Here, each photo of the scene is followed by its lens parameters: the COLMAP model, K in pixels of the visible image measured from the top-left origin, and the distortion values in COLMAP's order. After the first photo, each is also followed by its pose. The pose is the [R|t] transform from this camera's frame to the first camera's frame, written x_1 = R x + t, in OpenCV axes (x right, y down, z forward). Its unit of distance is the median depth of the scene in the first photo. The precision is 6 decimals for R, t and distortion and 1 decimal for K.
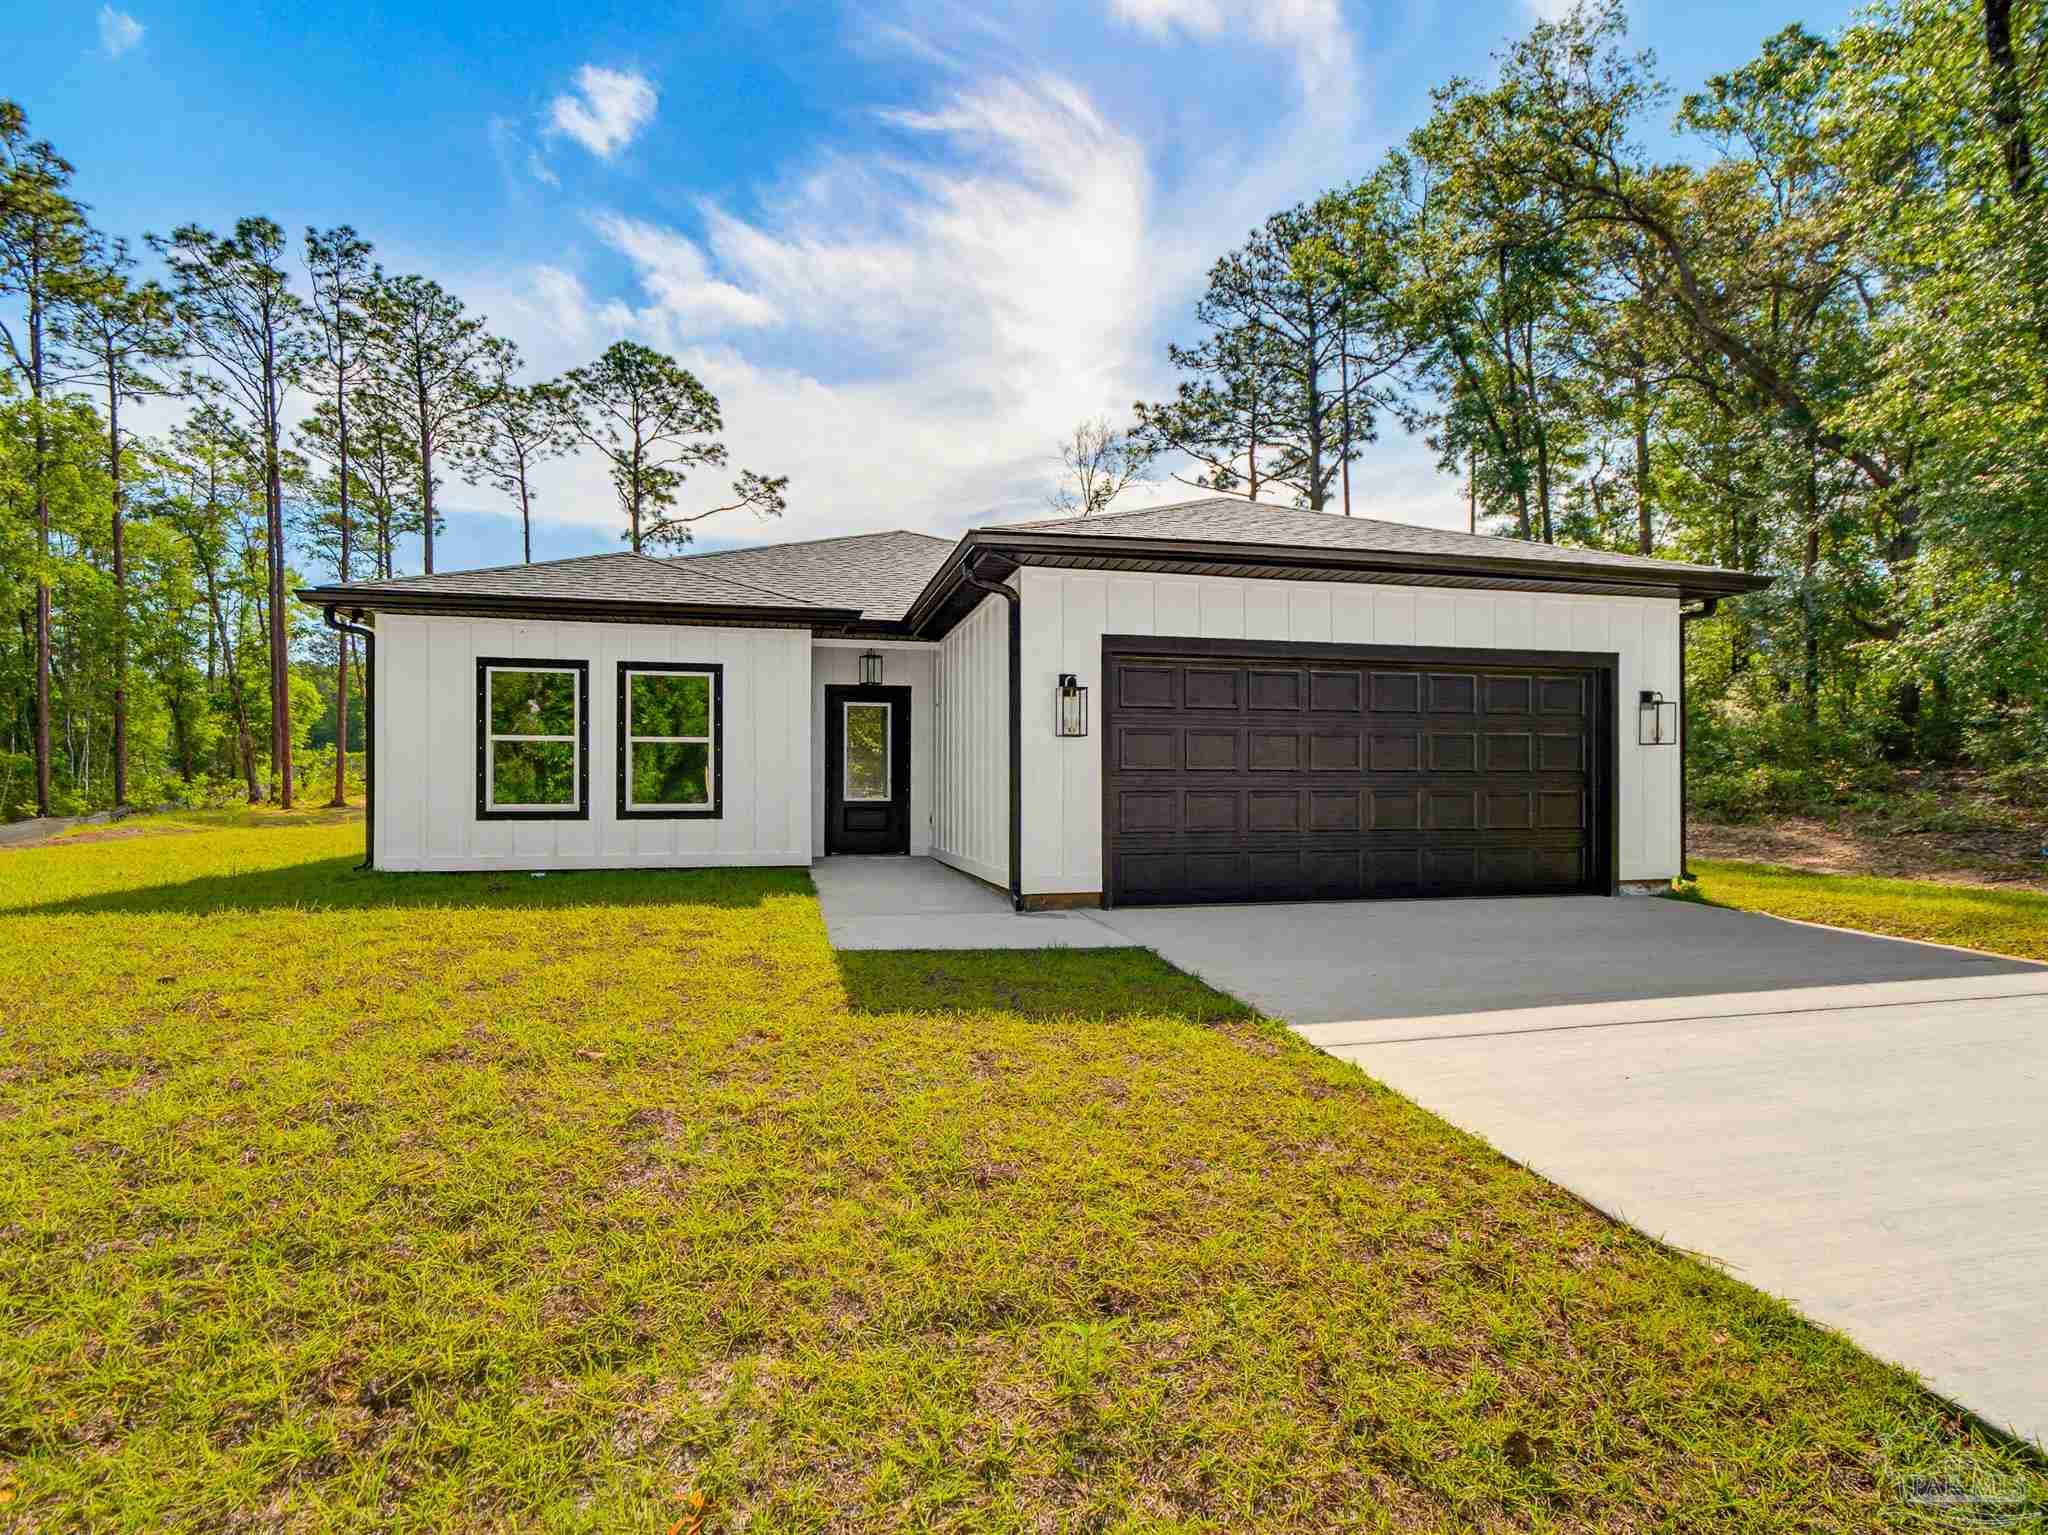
lens RADIAL K [[1051.5, 0, 1022.9], [0, 1051.5, 790.1], [0, 0, 1]] dist [-0.003135, -0.001855]
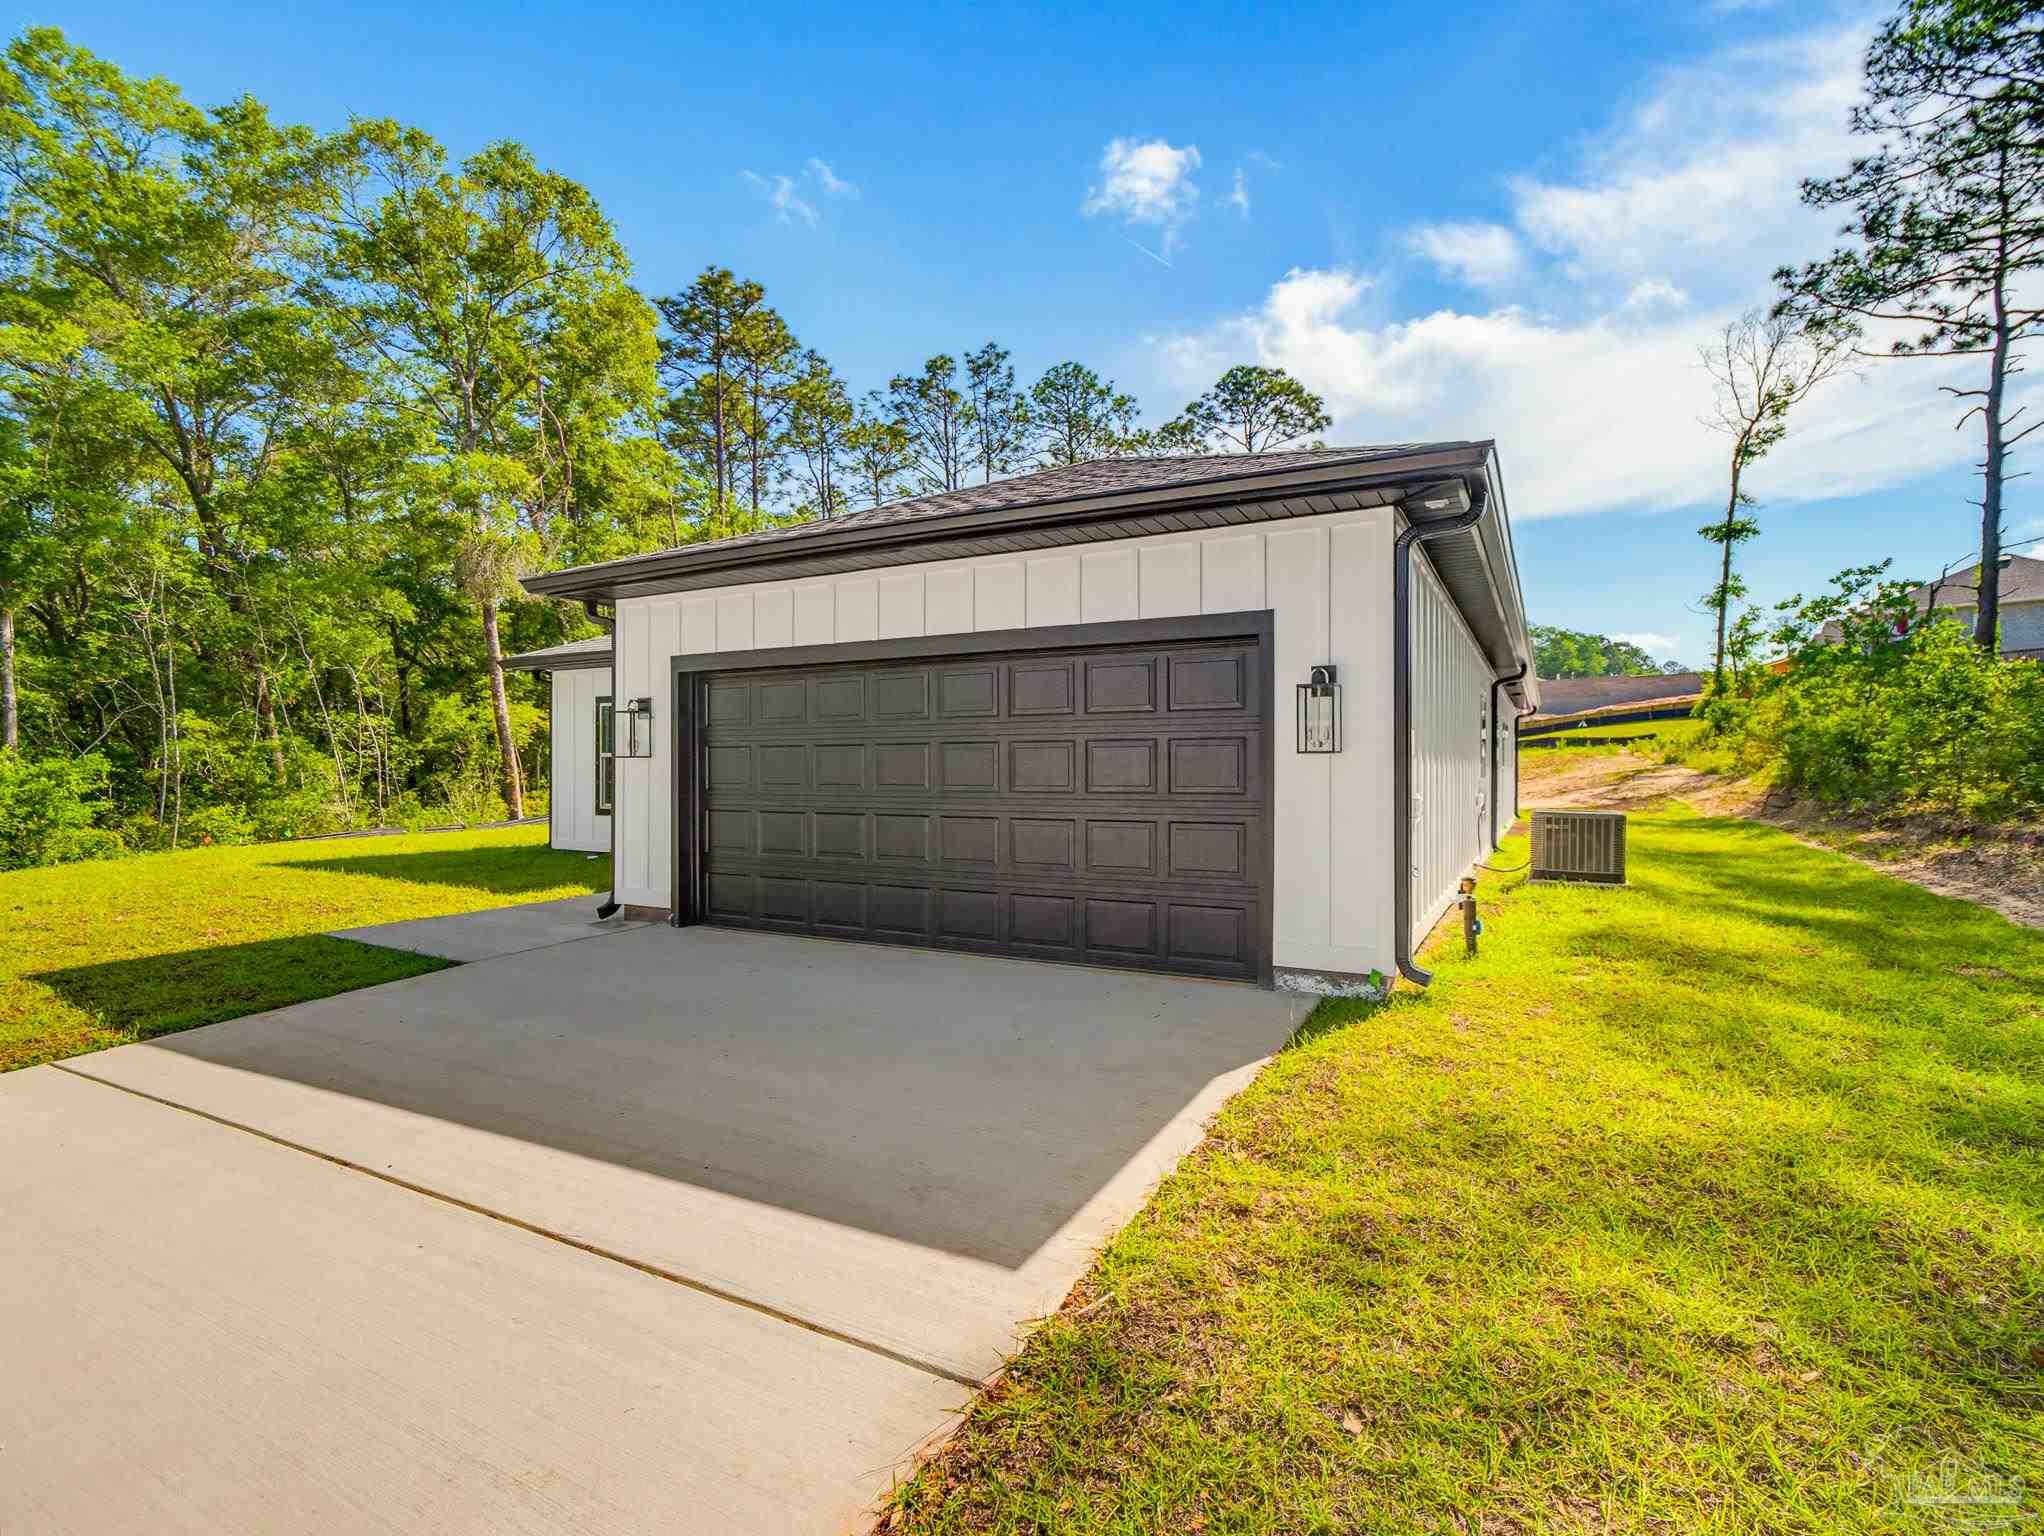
lens RADIAL K [[998.1, 0, 1022.0], [0, 998.1, 768.0], [0, 0, 1]] dist [0.003097, -0.000042]
pose [[0.742428, -0.003576, -0.669916, 0.185614], [0.001465, 0.999992, -0.003714, -0.006862], [0.669924, 0.001776, 0.742427, 0.097001]]
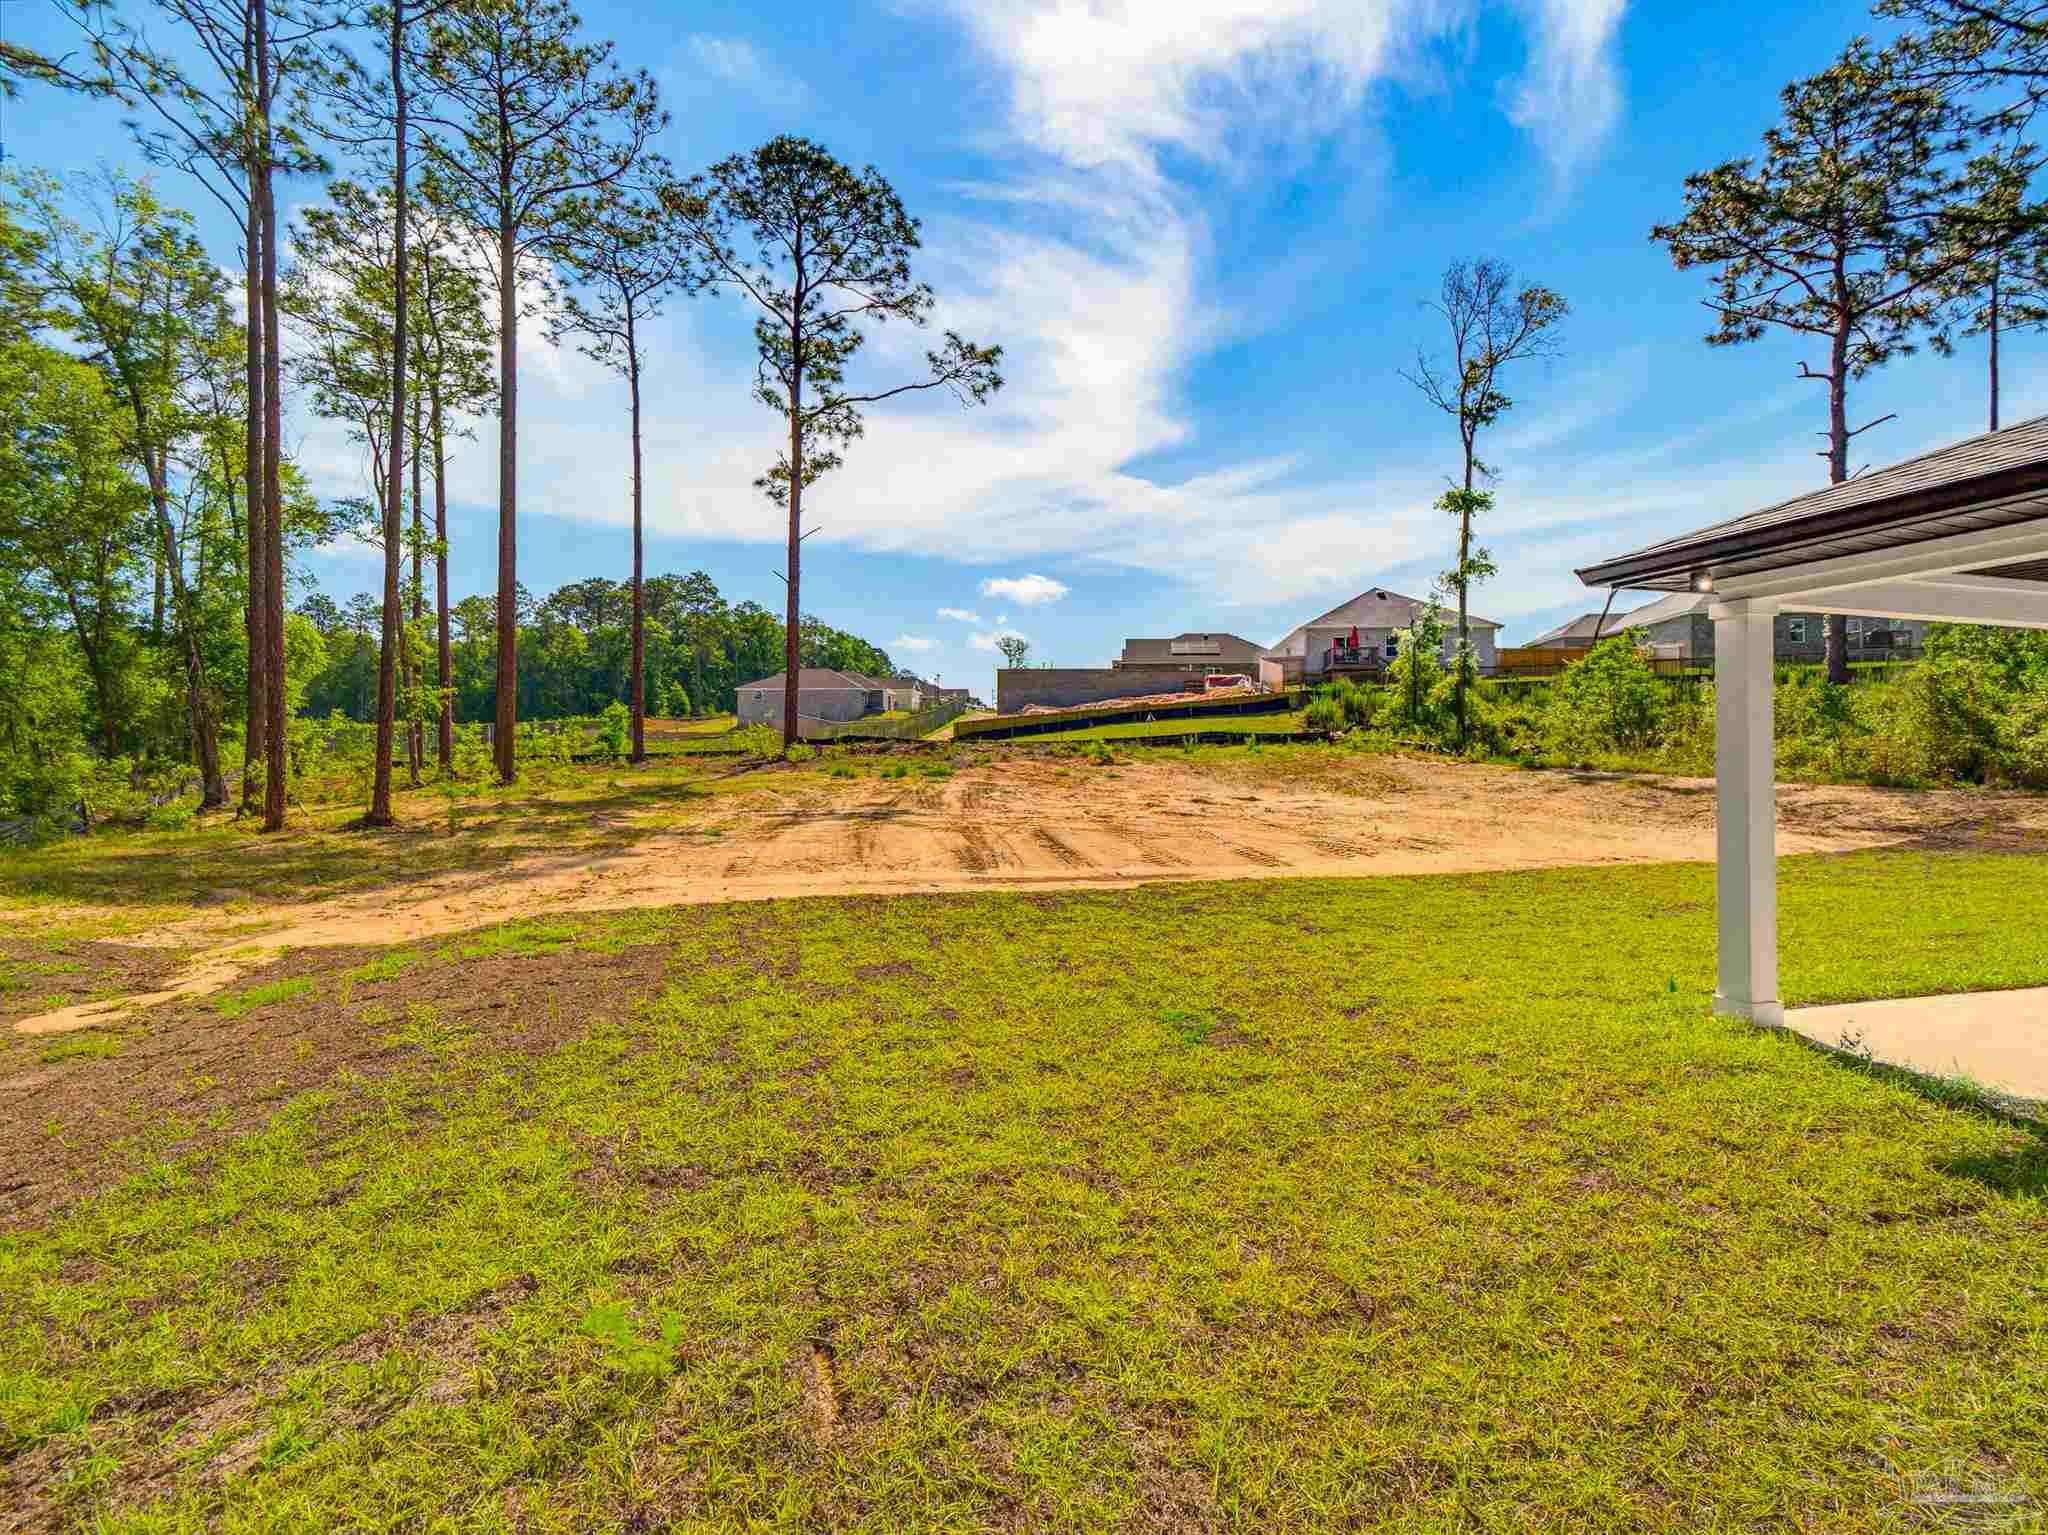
lens RADIAL K [[976.1, 0, 1033.8], [0, 976.1, 745.2], [0, 0, 1]] dist [-0.000301, 0.000152]
pose [[0.998489, 0.004932, 0.054726, -0.310981], [-0.003799, 0.999777, -0.020785, -0.012534], [-0.054817, 0.020546, 0.998285, 0.436965]]
